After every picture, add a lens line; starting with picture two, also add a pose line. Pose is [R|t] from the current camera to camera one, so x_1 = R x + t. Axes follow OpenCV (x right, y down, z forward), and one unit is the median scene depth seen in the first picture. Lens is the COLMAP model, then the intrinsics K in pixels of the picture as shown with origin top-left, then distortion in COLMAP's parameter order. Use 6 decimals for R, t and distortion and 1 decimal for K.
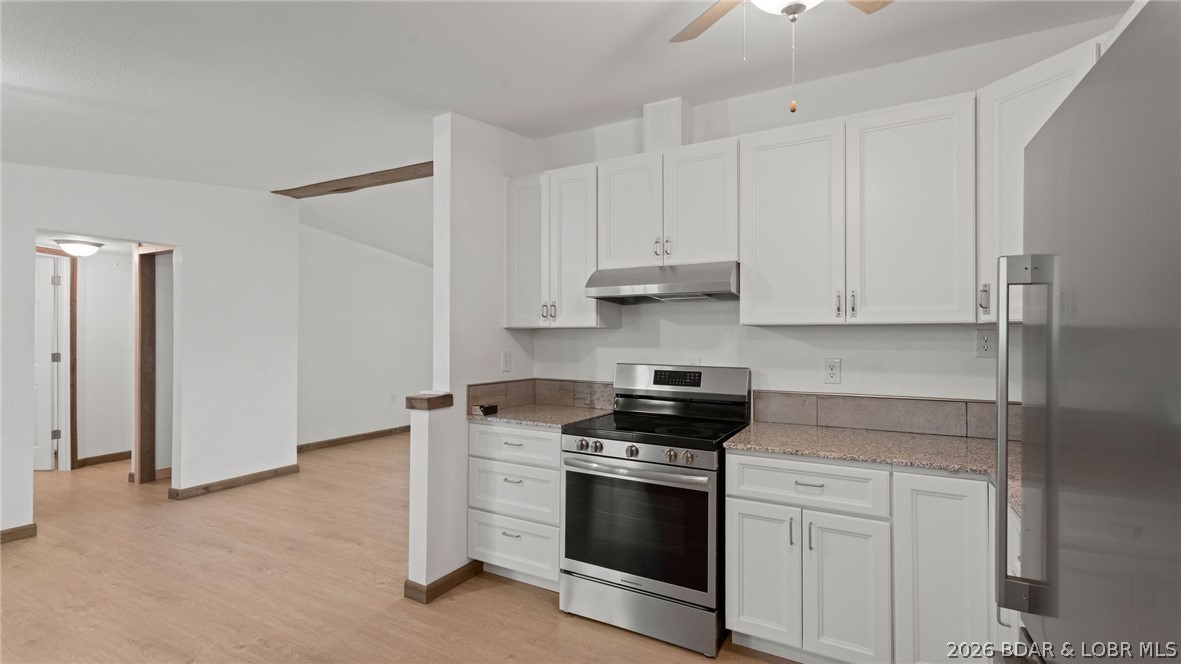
lens RADIAL K [[524.9, 0, 590.5], [0, 524.9, 332.0], [0, 0, 1]] dist [-0.001545, -0.000619]
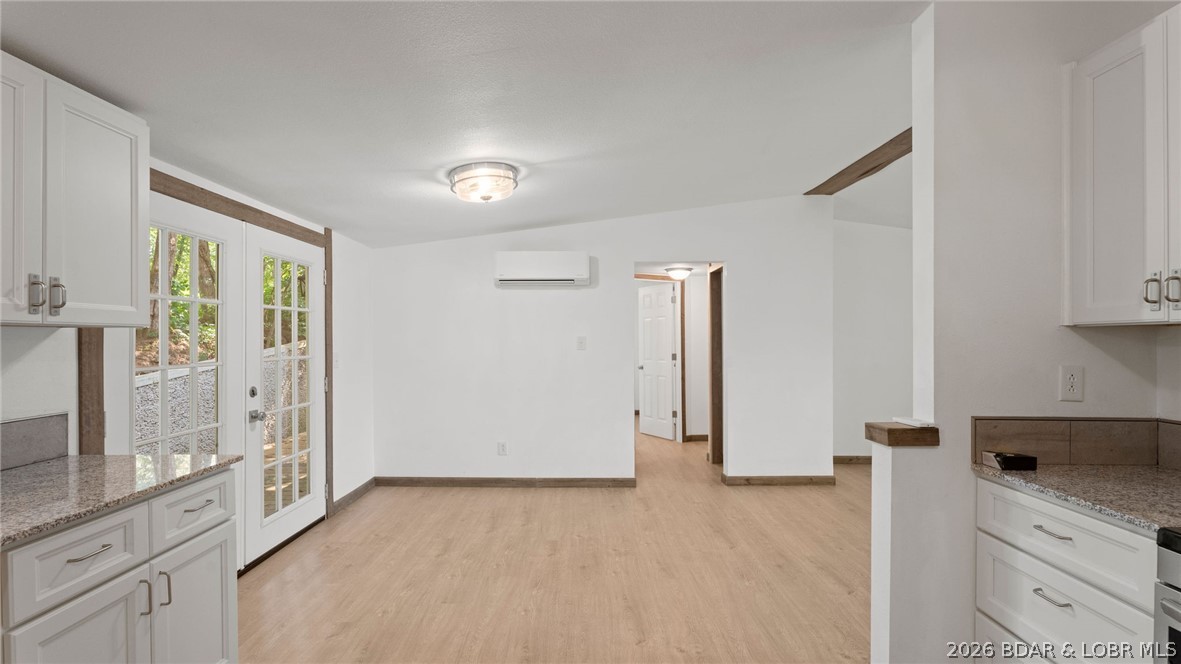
lens RADIAL K [[524.3, 0, 589.9], [0, 524.3, 340.2], [0, 0, 1]] dist [0.001342, 0.000307]
pose [[0.479934, -0.002611, -0.877301, 0.067692], [0.008706, 0.999961, 0.001787, 0.001835], [0.877262, -0.008496, 0.479938, 0.189297]]
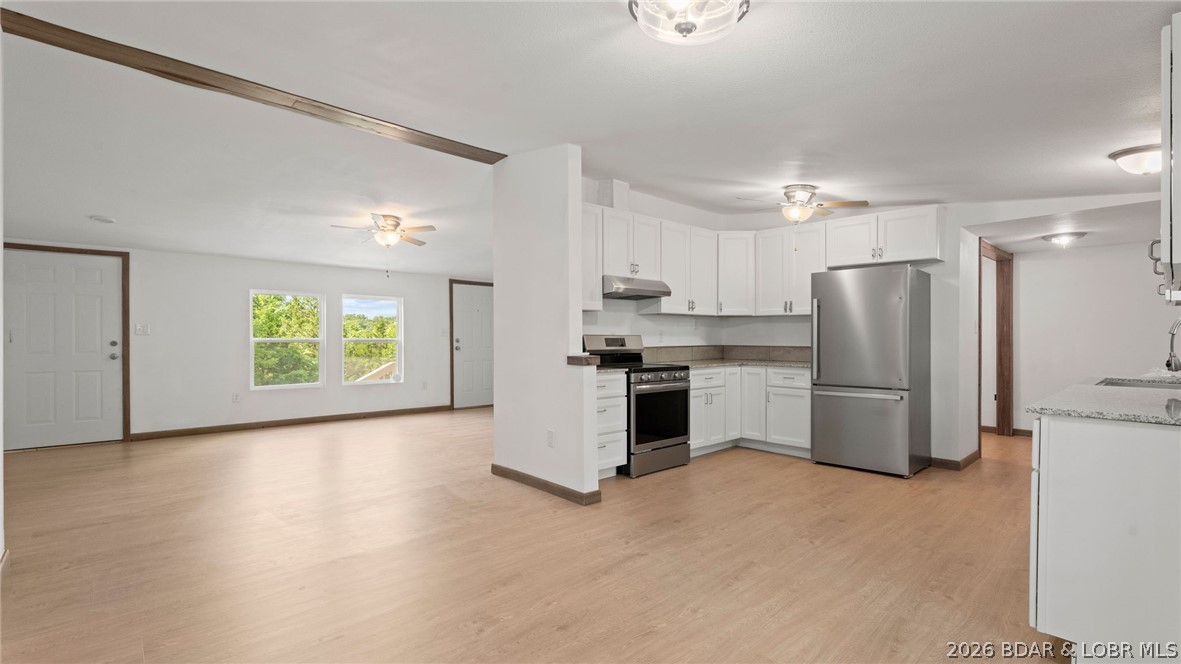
lens RADIAL K [[524.3, 0, 589.9], [0, 524.3, 340.2], [0, 0, 1]] dist [0.001342, 0.000307]
pose [[0.328167, -0.007847, 0.944587, -0.986342], [-0.007627, 0.999911, 0.010956, 0.041393], [-0.944589, -0.010800, 0.328078, 0.338981]]
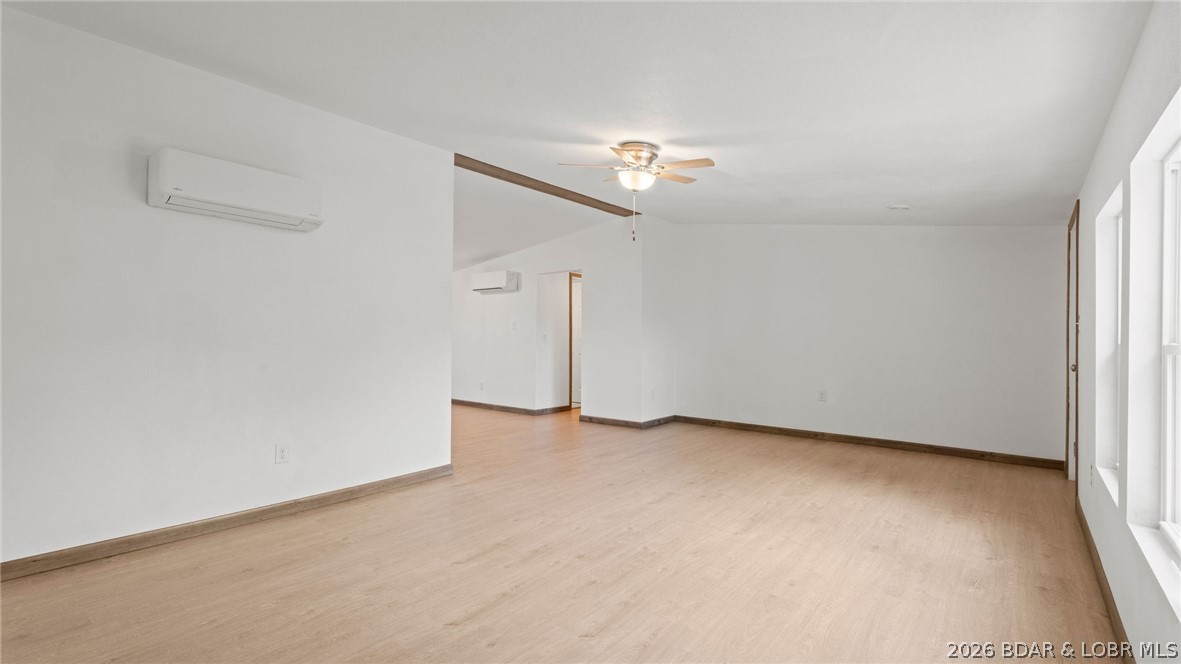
lens RADIAL K [[529.4, 0, 588.6], [0, 529.4, 331.4], [0, 0, 1]] dist [0.001453, 0.000121]
pose [[-0.180345, -0.016402, -0.983467, 0.841237], [0.002033, 0.999853, -0.017049, 0.060742], [0.983601, -0.005074, -0.180286, 1.294174]]
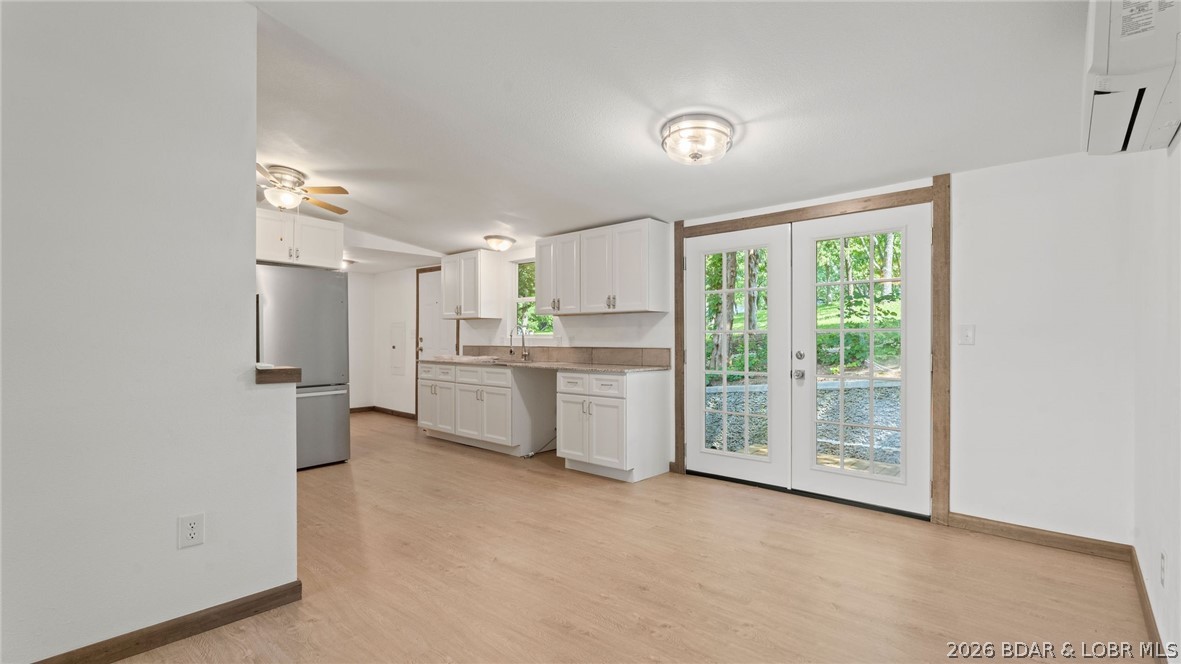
lens RADIAL K [[529.4, 0, 588.6], [0, 529.4, 331.4], [0, 0, 1]] dist [0.001453, 0.000121]
pose [[-0.972542, -0.002274, 0.232714, -0.623396], [-0.006746, 0.999808, -0.018423, 0.047310], [-0.232628, -0.019487, -0.972371, 1.071929]]
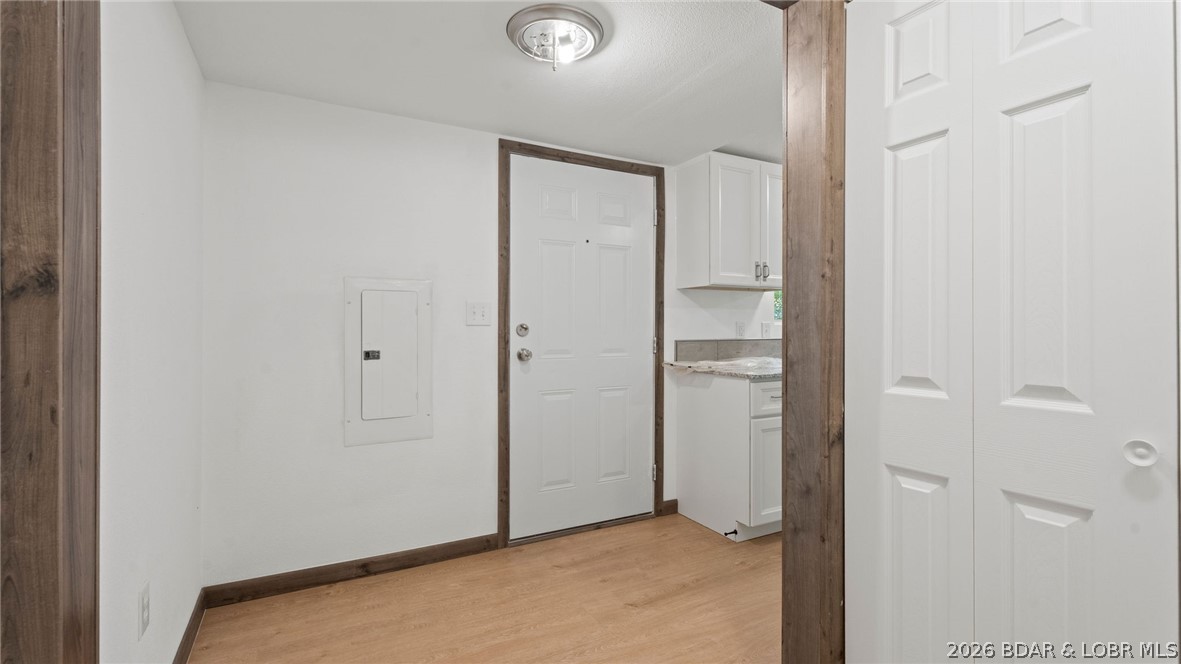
lens RADIAL K [[524.3, 0, 589.2], [0, 524.3, 325.5], [0, 0, 1]] dist [0.000956, 0.000148]
pose [[-0.546360, -0.003680, -0.837542, 0.762985], [0.005411, 0.999954, -0.007923, 0.045785], [0.837533, -0.008860, -0.546315, -0.019635]]
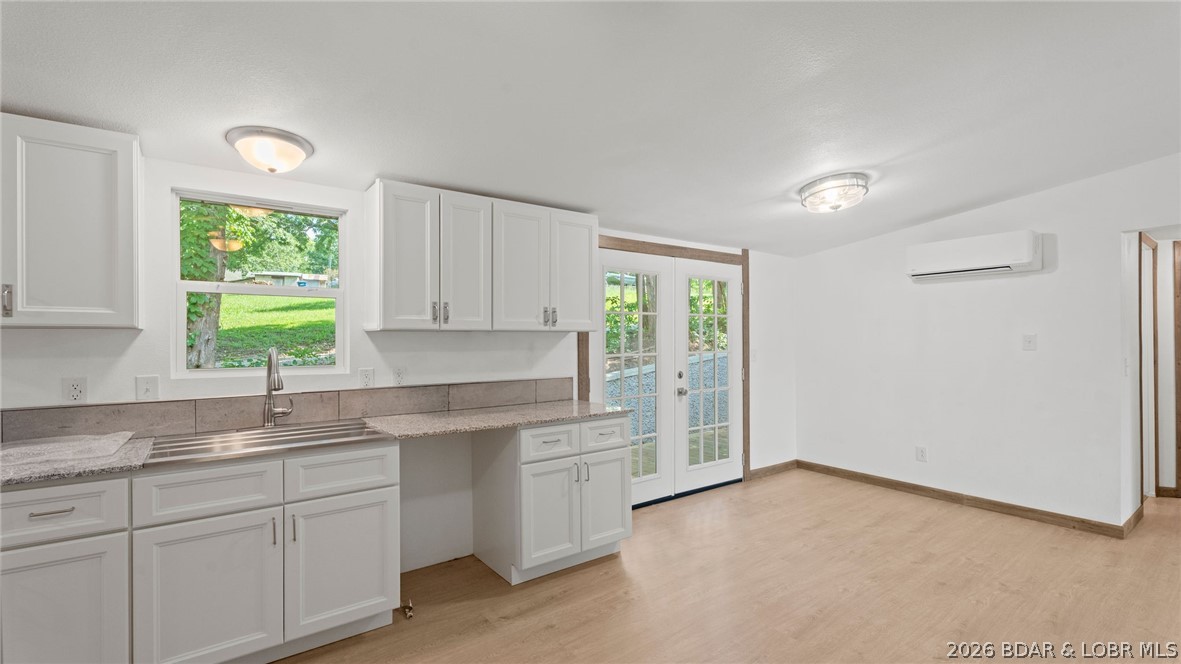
lens RADIAL K [[523.5, 0, 590.5], [0, 523.5, 337.5], [0, 0, 1]] dist [0.002542, 0.000405]
pose [[-0.418546, -0.005632, -0.908178, 0.219652], [0.007259, 0.999928, -0.009546, 0.005174], [0.908167, -0.010588, -0.418475, 0.394305]]
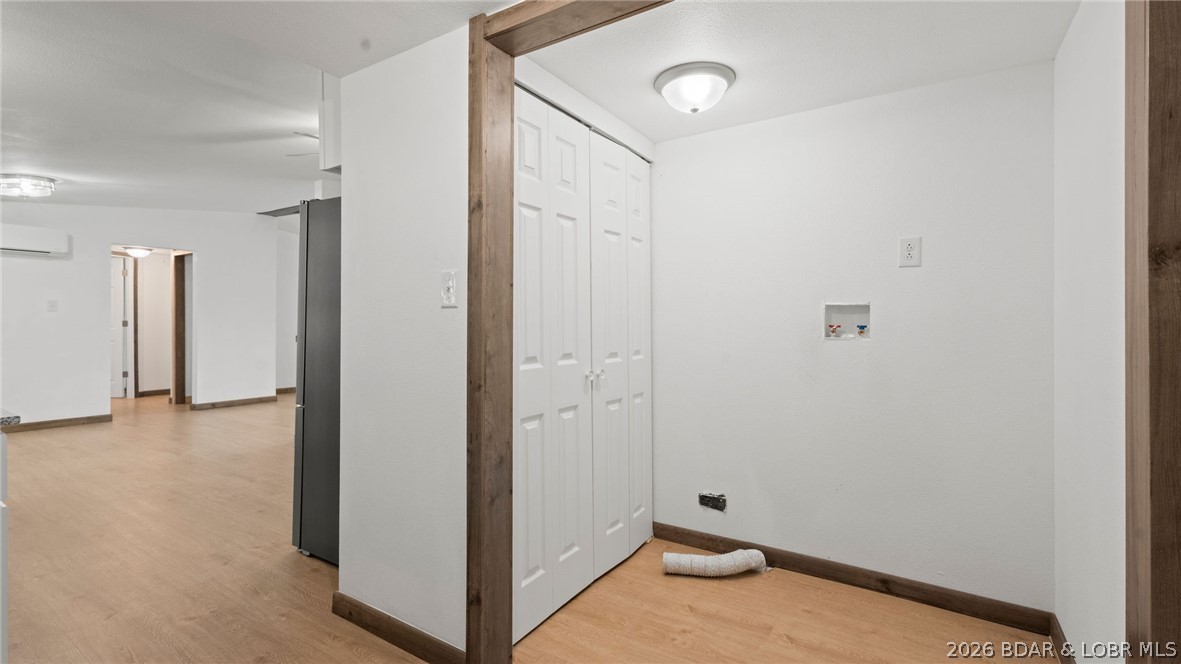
lens RADIAL K [[524.3, 0, 589.2], [0, 524.3, 325.5], [0, 0, 1]] dist [0.000956, 0.000148]
pose [[0.996774, 0.003667, -0.080181, 0.512302], [-0.002912, 0.999950, 0.009526, 0.041188], [0.080212, -0.009261, 0.996735, -0.472242]]
